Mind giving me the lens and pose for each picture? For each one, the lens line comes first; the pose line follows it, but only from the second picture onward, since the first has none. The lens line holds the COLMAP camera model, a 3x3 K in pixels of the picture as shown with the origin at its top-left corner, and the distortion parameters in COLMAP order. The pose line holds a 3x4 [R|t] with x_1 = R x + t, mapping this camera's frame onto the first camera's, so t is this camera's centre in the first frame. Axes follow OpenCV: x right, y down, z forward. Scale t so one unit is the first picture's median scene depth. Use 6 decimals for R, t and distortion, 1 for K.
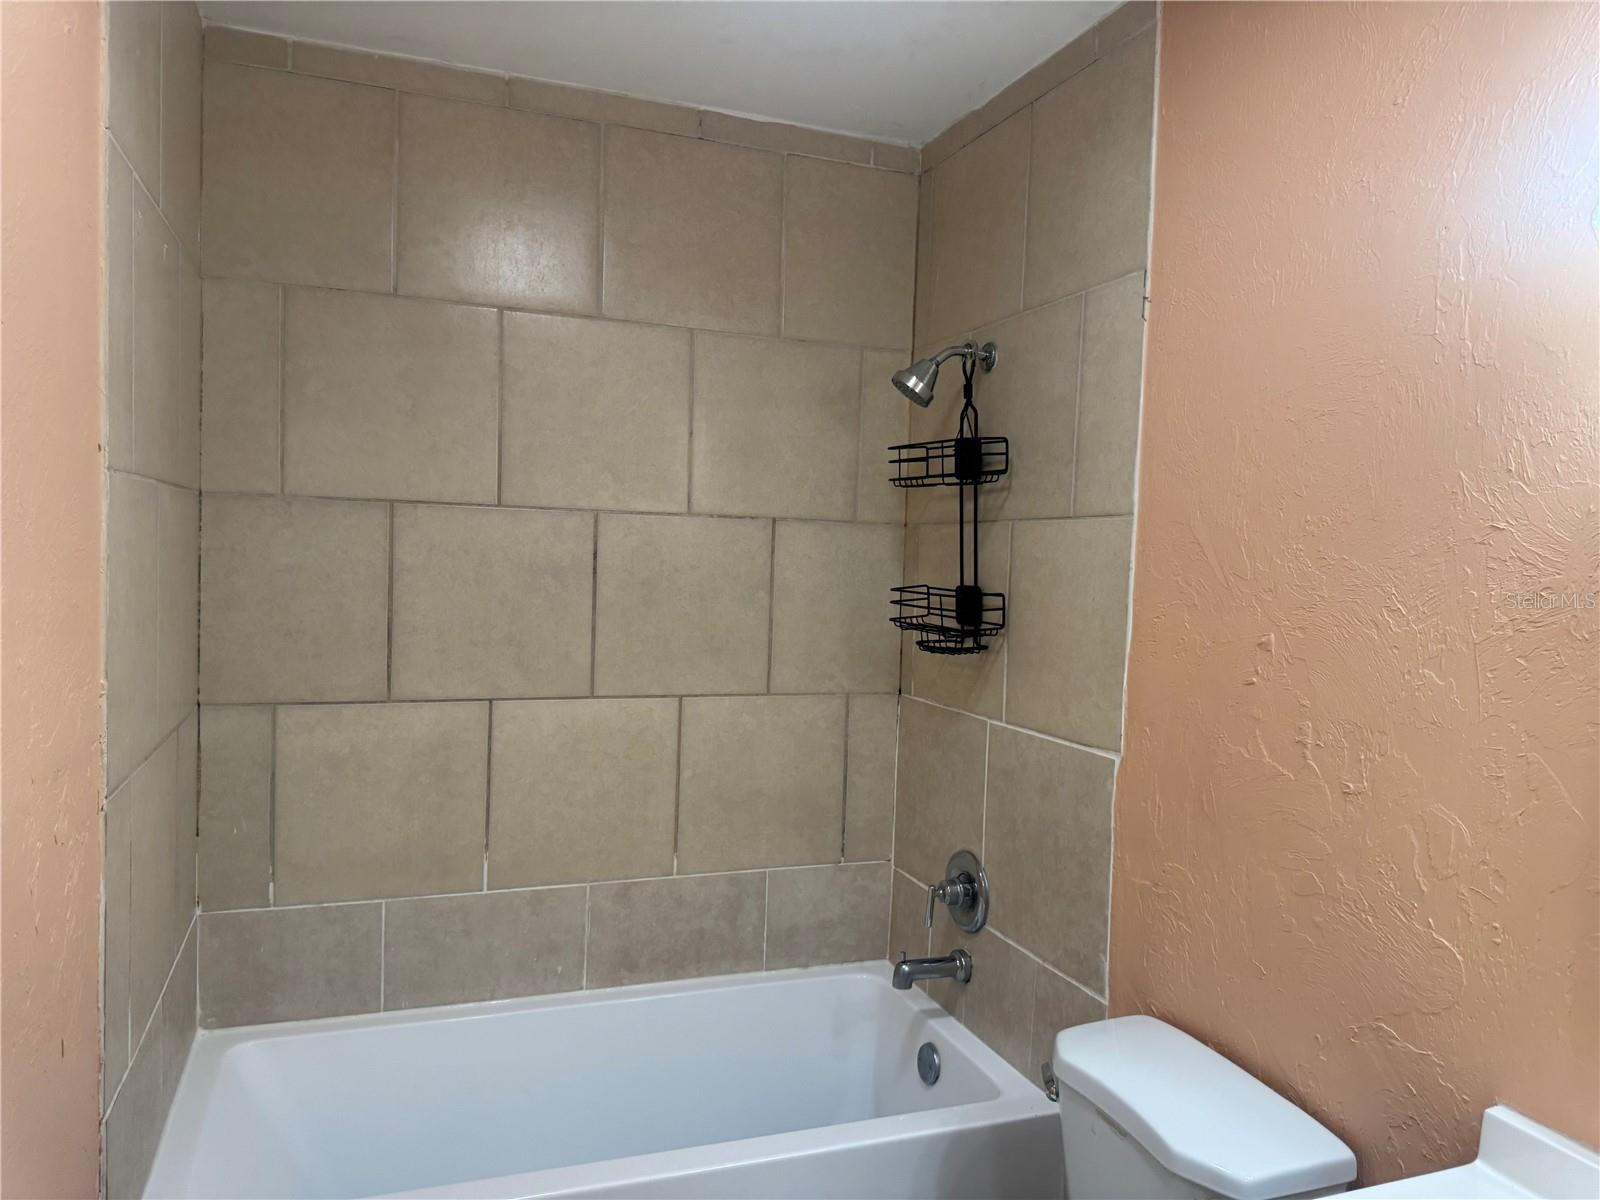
lens RADIAL K [[1135.6, 0, 796.8], [0, 1135.6, 605.3], [0, 0, 1]] dist [0.116078, -0.189874]
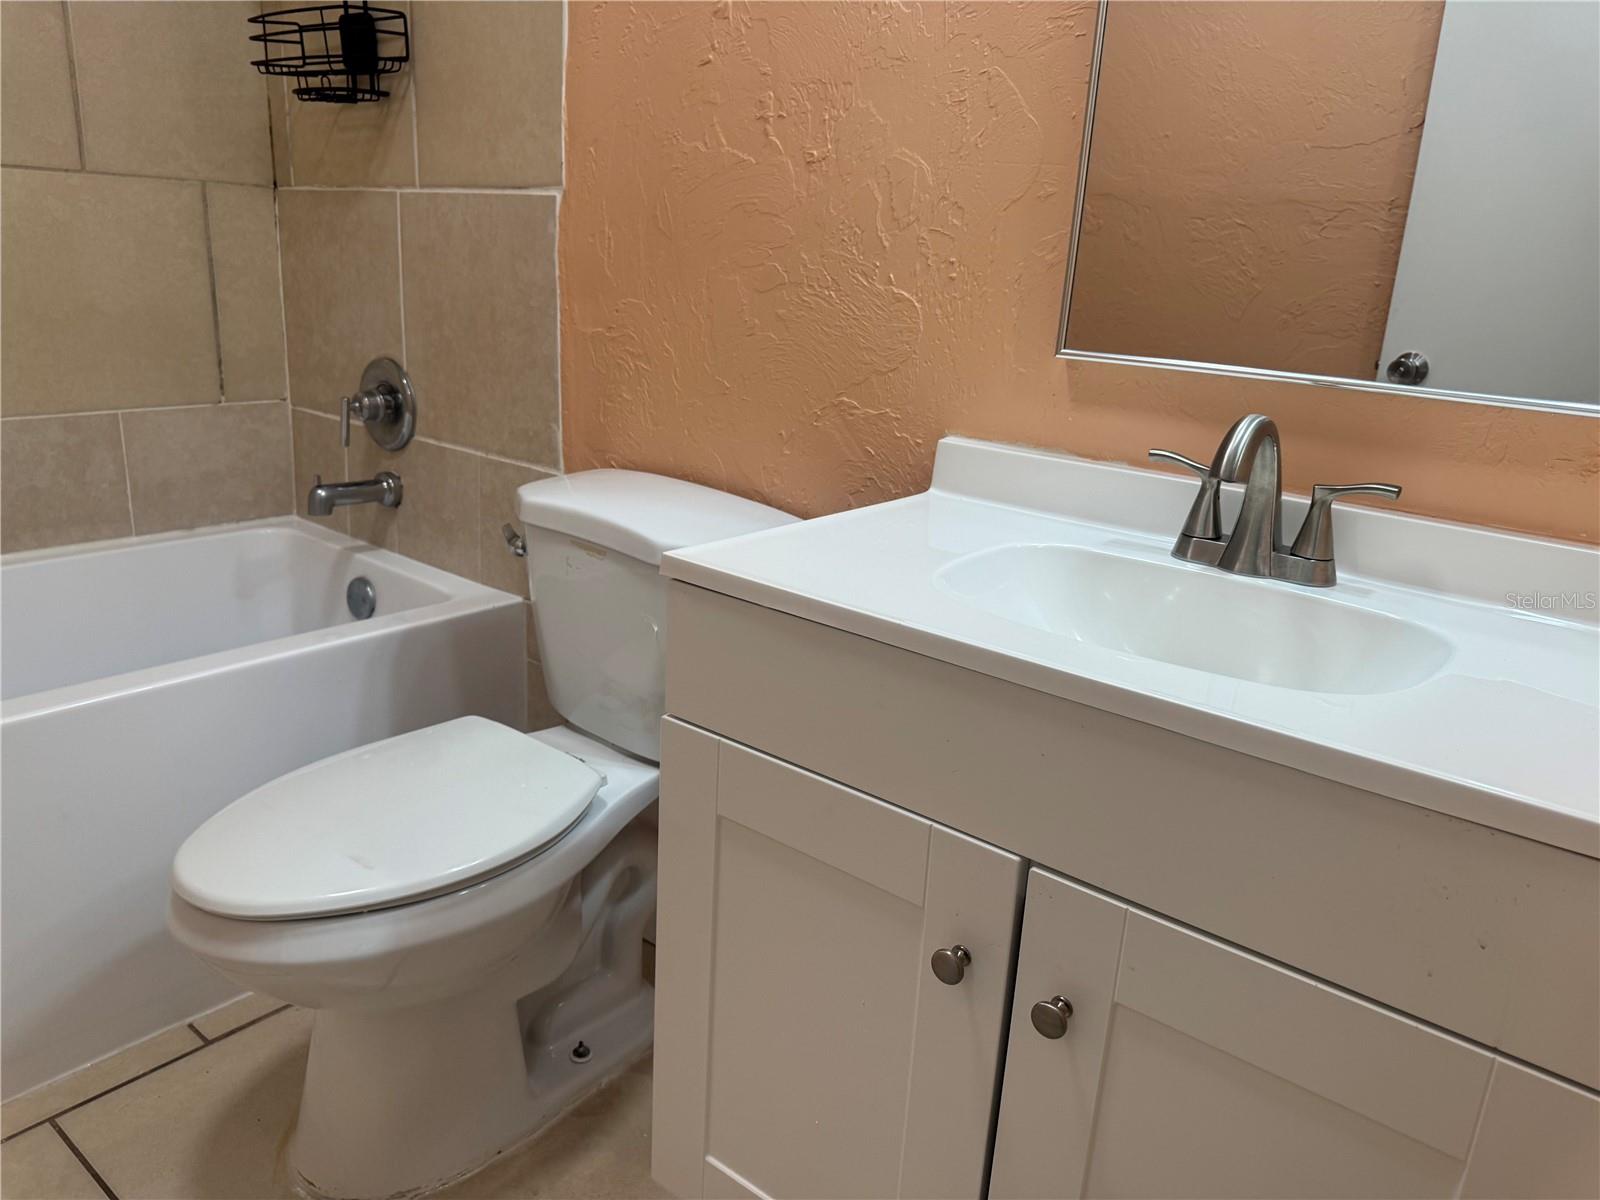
lens RADIAL K [[1158.5, 0, 800.8], [0, 1158.5, 621.9], [0, 0, 1]] dist [-0.001239, -0.010286]
pose [[0.866705, -0.134239, 0.480419, -0.023255], [-0.001748, 0.962286, 0.272035, 0.171810], [-0.498818, -0.236614, 0.833783, 0.080585]]
